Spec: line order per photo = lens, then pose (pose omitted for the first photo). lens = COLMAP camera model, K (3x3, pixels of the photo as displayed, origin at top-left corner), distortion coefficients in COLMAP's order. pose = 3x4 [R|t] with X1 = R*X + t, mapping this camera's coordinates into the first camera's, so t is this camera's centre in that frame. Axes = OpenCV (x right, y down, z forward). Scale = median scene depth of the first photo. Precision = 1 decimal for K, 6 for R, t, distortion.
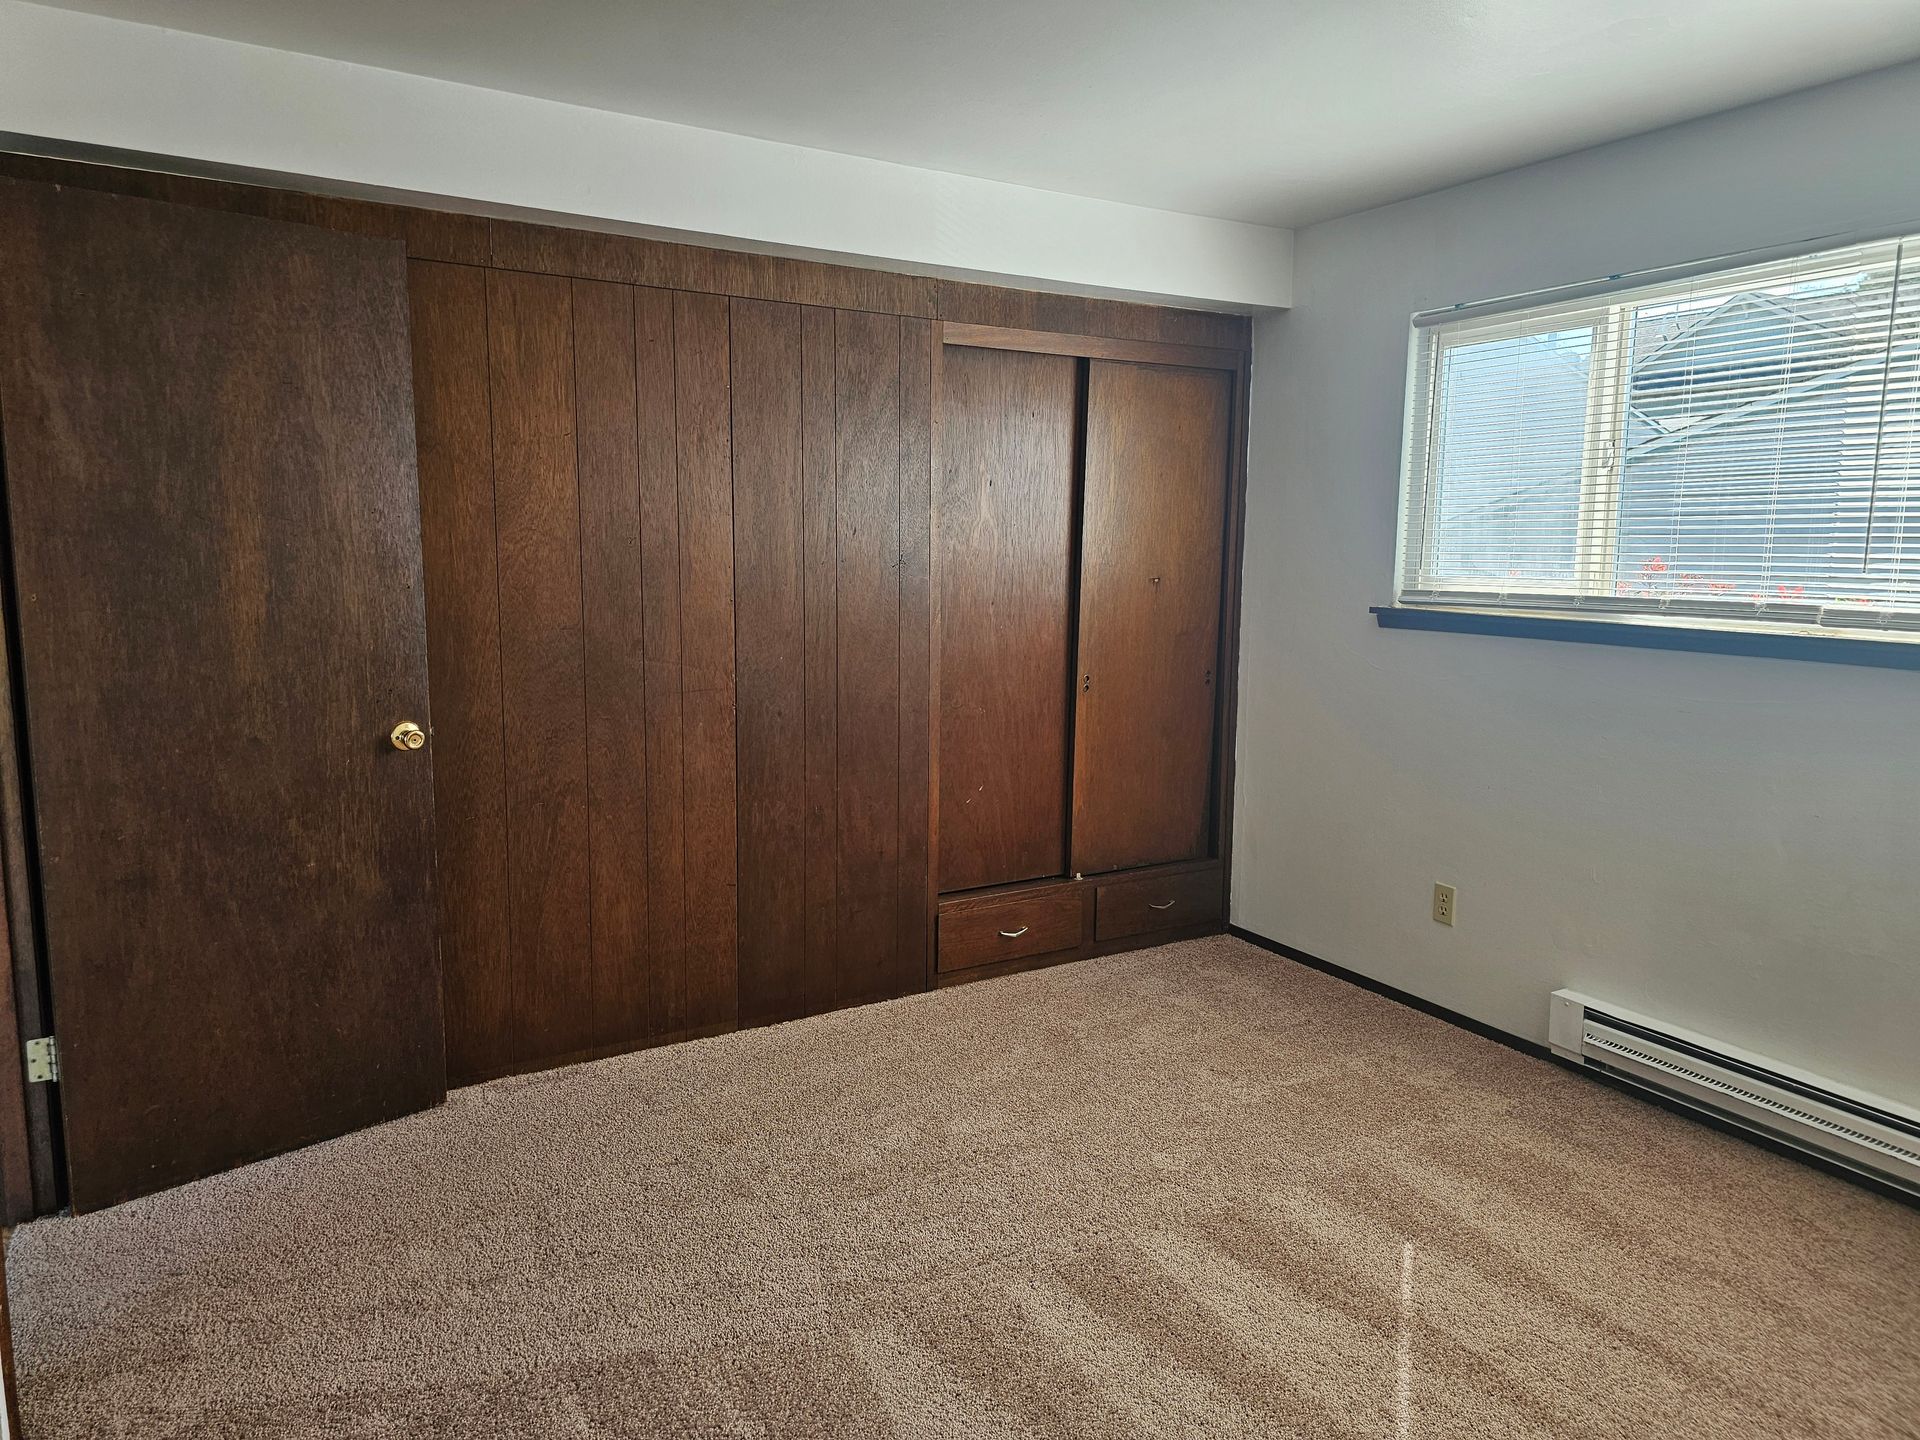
lens RADIAL K [[1275.0, 0, 967.9], [0, 1275.0, 702.8], [0, 0, 1]] dist [0.069505, -0.058322]
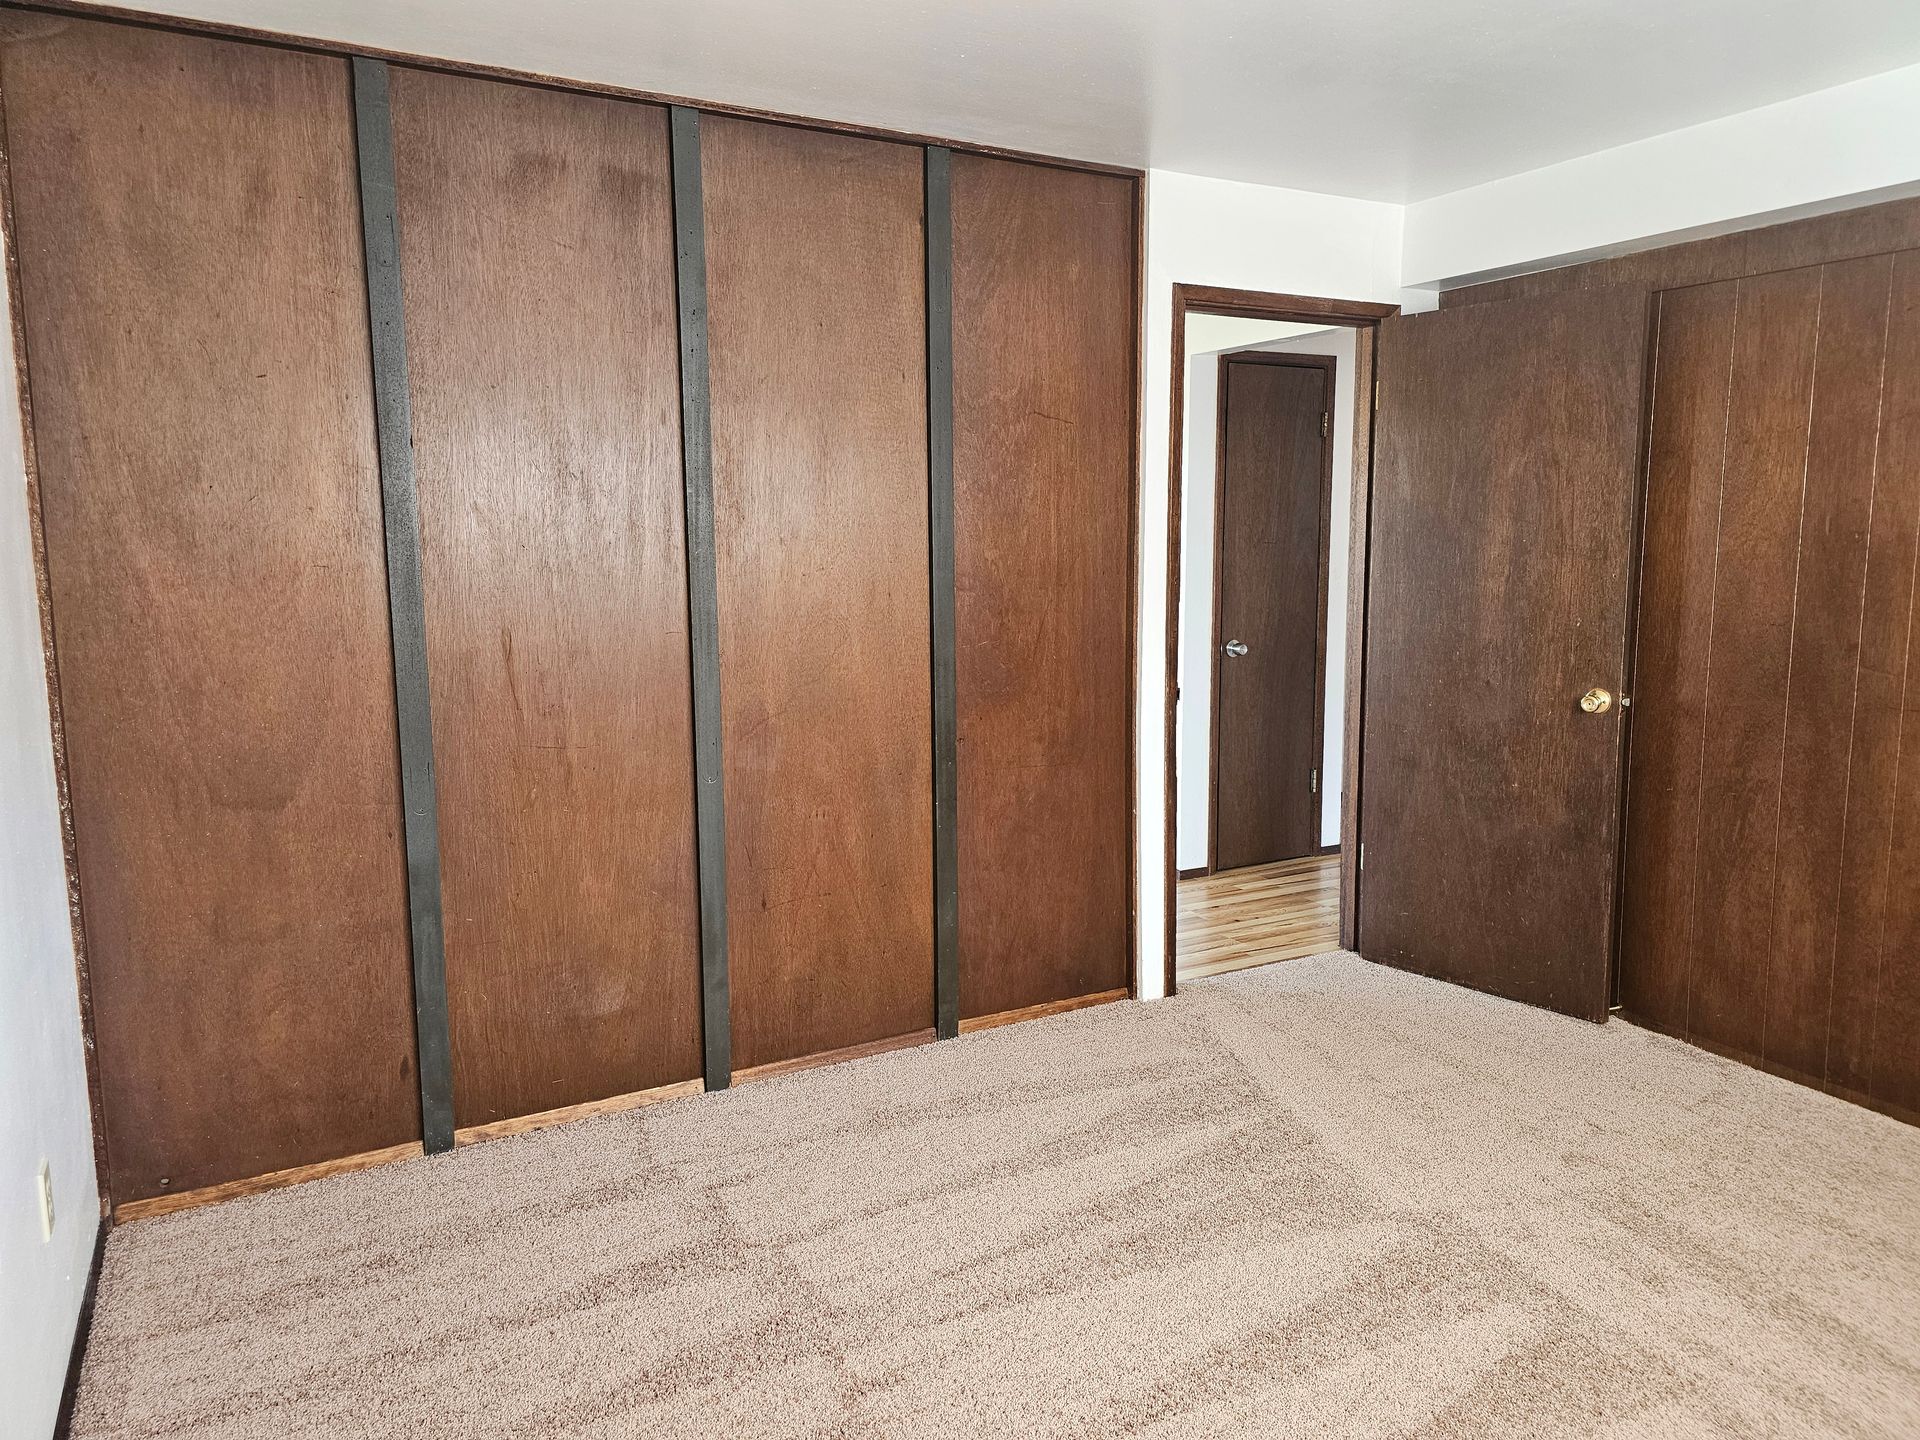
lens RADIAL K [[1275.0, 0, 974.6], [0, 1275.0, 702.1], [0, 0, 1]] dist [0.069505, -0.058322]
pose [[-0.031868, 0.125141, -0.991627, 0.794278], [-0.126691, 0.983623, 0.128203, -0.055534], [0.991430, 0.129716, -0.015492, 0.467737]]
